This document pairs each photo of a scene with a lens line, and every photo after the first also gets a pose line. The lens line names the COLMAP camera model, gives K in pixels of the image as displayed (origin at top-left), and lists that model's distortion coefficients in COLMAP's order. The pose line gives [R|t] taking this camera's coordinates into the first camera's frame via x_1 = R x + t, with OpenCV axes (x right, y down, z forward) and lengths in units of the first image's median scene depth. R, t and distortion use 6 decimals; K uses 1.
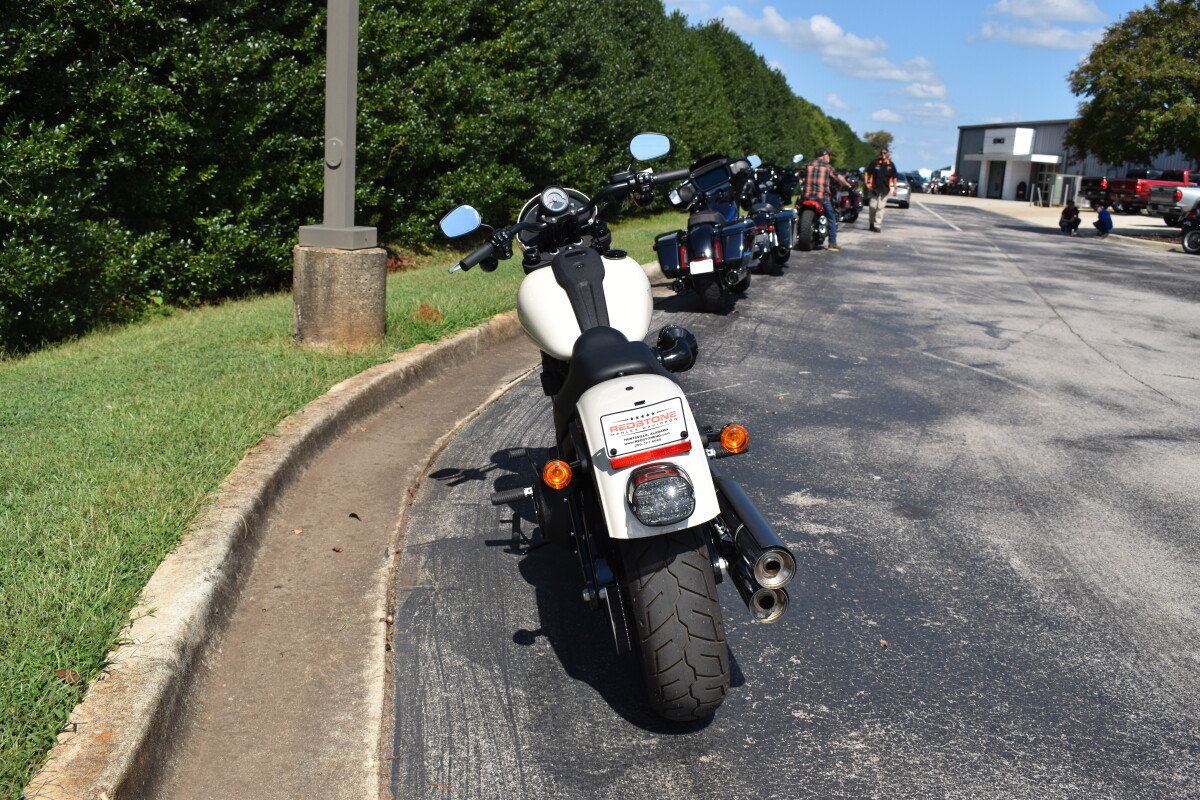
lens RADIAL K [[1108.1, 0, 601.3], [0, 1108.1, 404.5], [0, 0, 1]] dist [-0.078394, 0.000000]
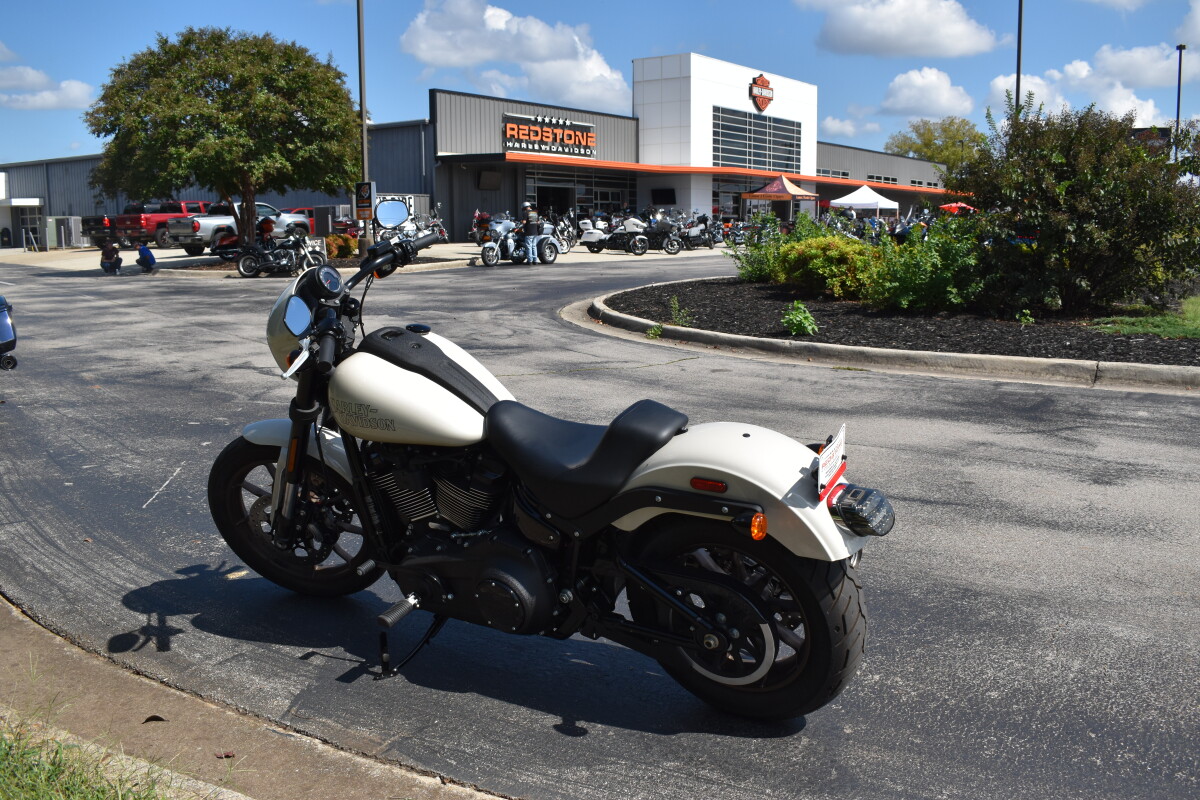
lens RADIAL K [[1108.1, 0, 604.2], [0, 1108.1, 402.8], [0, 0, 1]] dist [-0.078394, 0.000000]
pose [[0.622174, -0.190925, 0.759241, -0.185326], [0.216521, 0.973943, 0.067484, -0.031491], [-0.752342, 0.122405, 0.647301, 0.084388]]
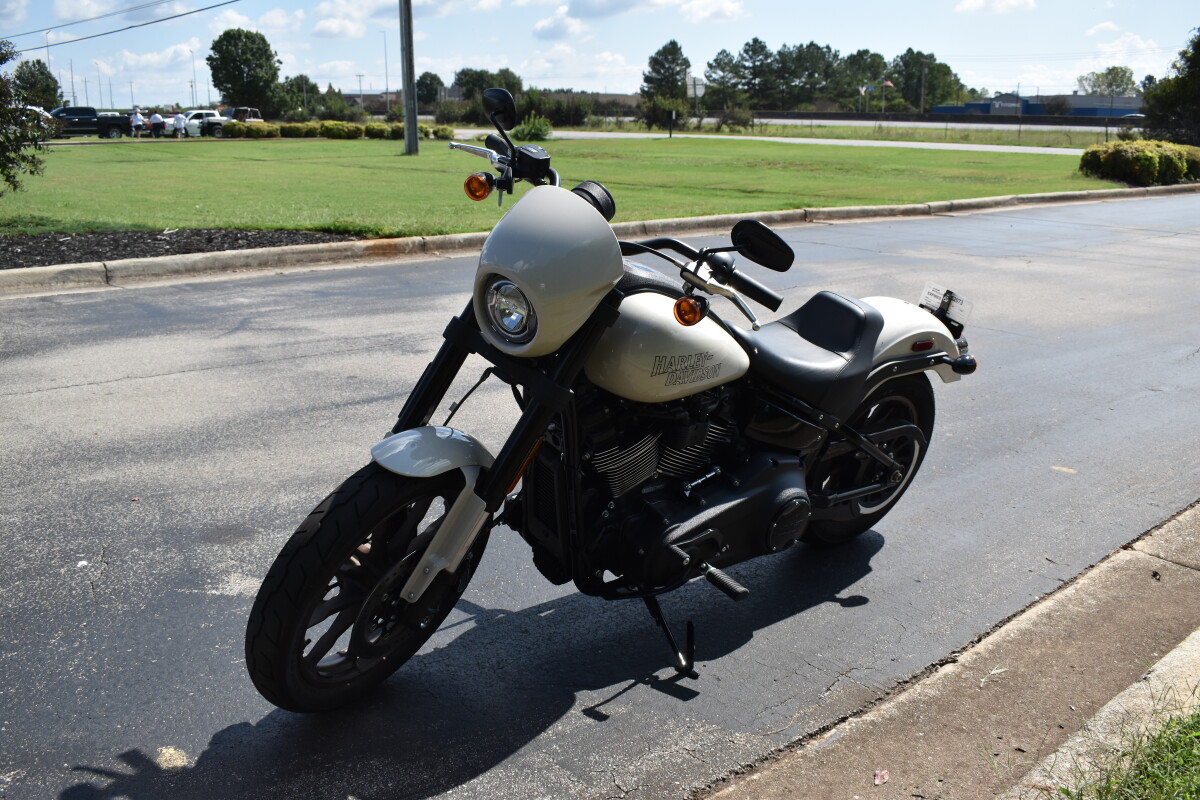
lens RADIAL K [[1108.1, 0, 601.6], [0, 1108.1, 395.9], [0, 0, 1]] dist [-0.078394, 0.000000]
pose [[-0.547764, -0.272259, 0.791094, -0.181438], [0.140965, 0.902016, 0.408040, -0.107605], [-0.824672, 0.335026, -0.455713, 0.412337]]
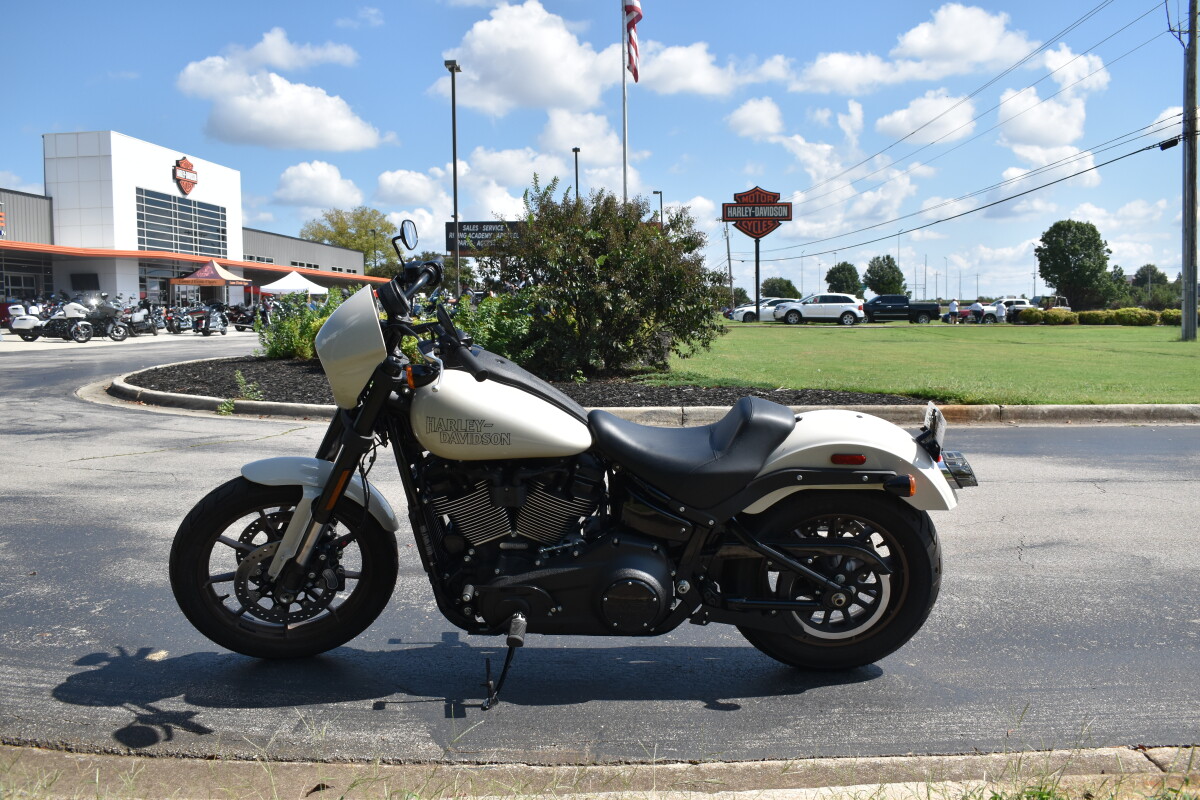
lens RADIAL K [[1108.1, 0, 605.2], [0, 1108.1, 401.0], [0, 0, 1]] dist [-0.078394, 0.000000]
pose [[0.143407, -0.146927, 0.978696, -0.266988], [0.235625, 0.965550, 0.110427, -0.051206], [-0.961205, 0.214770, 0.173087, 0.223400]]
